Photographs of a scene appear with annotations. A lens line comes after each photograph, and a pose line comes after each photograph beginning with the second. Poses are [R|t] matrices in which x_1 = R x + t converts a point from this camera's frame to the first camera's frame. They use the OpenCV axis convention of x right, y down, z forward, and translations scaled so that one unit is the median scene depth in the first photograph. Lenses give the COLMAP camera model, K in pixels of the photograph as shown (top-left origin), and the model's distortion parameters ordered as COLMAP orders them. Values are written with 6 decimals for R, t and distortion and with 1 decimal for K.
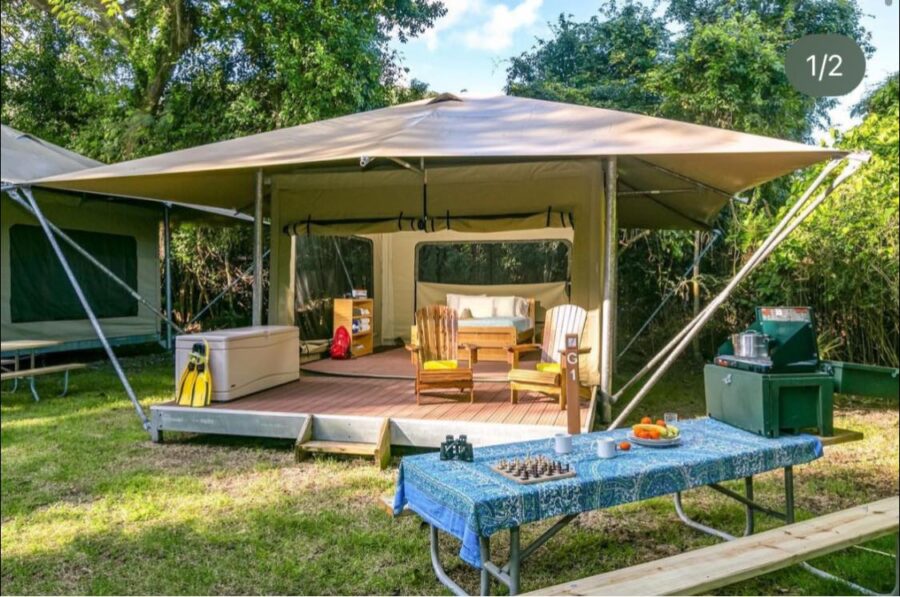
lens RADIAL K [[588.8, 0, 450.0], [0, 588.8, 298.5], [0, 0, 1]] dist [-0.003043, -0.001249]
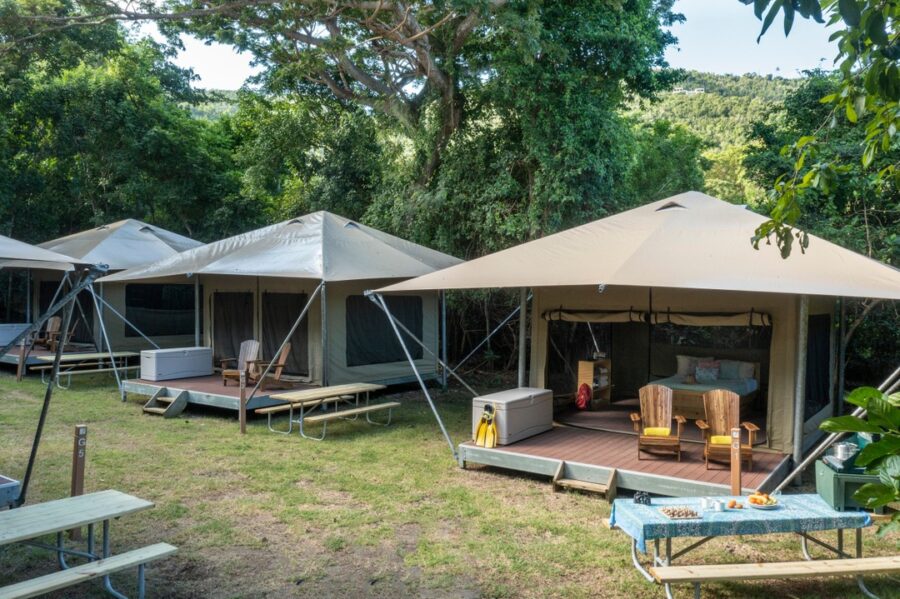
lens RADIAL K [[700.8, 0, 450.0], [0, 700.8, 299.5], [0, 0, 1]] dist [-0.021674, 0.000771]
pose [[0.931205, 0.010189, -0.364352, 0.127739], [-0.006203, 0.999907, 0.012109, -0.214434], [0.364442, -0.009016, 0.931182, -0.694105]]
